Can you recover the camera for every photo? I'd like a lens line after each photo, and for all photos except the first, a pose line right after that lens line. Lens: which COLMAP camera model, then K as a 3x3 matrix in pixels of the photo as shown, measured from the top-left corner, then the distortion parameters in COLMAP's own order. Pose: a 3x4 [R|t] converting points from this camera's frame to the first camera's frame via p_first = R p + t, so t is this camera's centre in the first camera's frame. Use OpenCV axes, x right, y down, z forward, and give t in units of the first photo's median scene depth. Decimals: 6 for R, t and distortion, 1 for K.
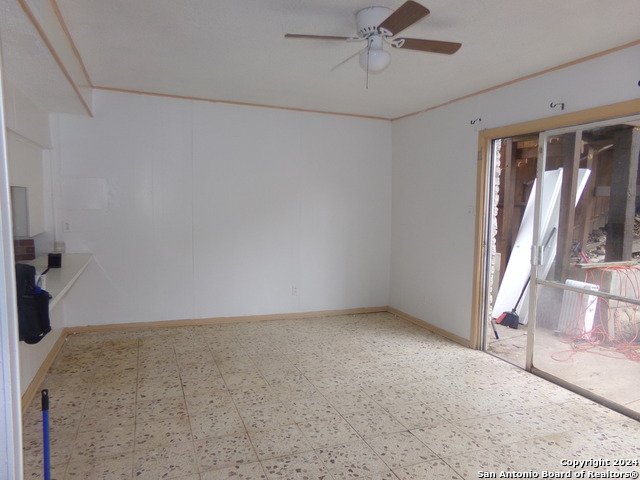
lens RADIAL K [[435.8, 0, 318.9], [0, 435.8, 243.7], [0, 0, 1]] dist [-0.089106, 0.140655]
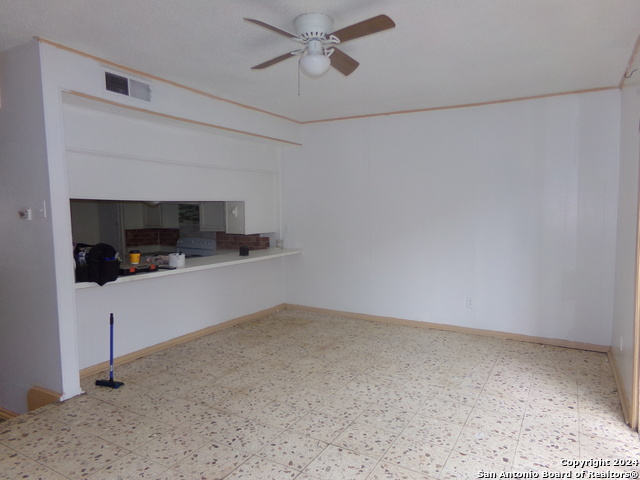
lens RADIAL K [[435.8, 0, 318.9], [0, 435.8, 243.7], [0, 0, 1]] dist [-0.089106, 0.140655]
pose [[0.616790, 0.036948, -0.786260, 0.699107], [-0.053513, 0.998555, 0.004945, -0.007249], [0.785307, 0.039026, 0.617876, 0.287006]]
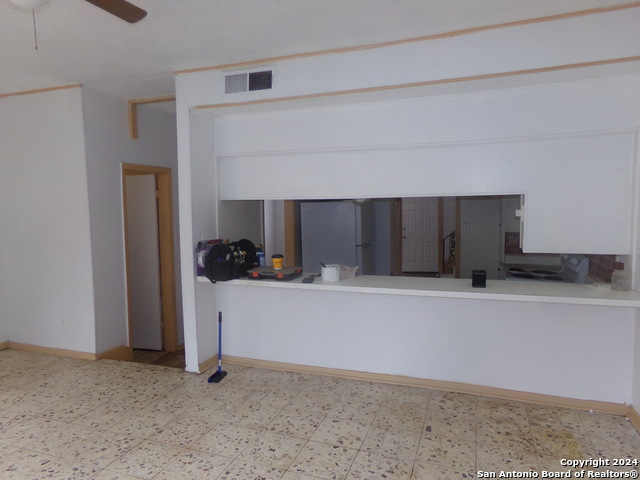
lens RADIAL K [[430.0, 0, 318.3], [0, 430.0, 247.0], [0, 0, 1]] dist [0.005405, 0.006494]
pose [[-0.673141, 0.048121, -0.737947, 0.243131], [-0.069192, 0.989405, 0.127633, -0.113703], [0.736270, 0.136975, -0.662680, 1.328612]]
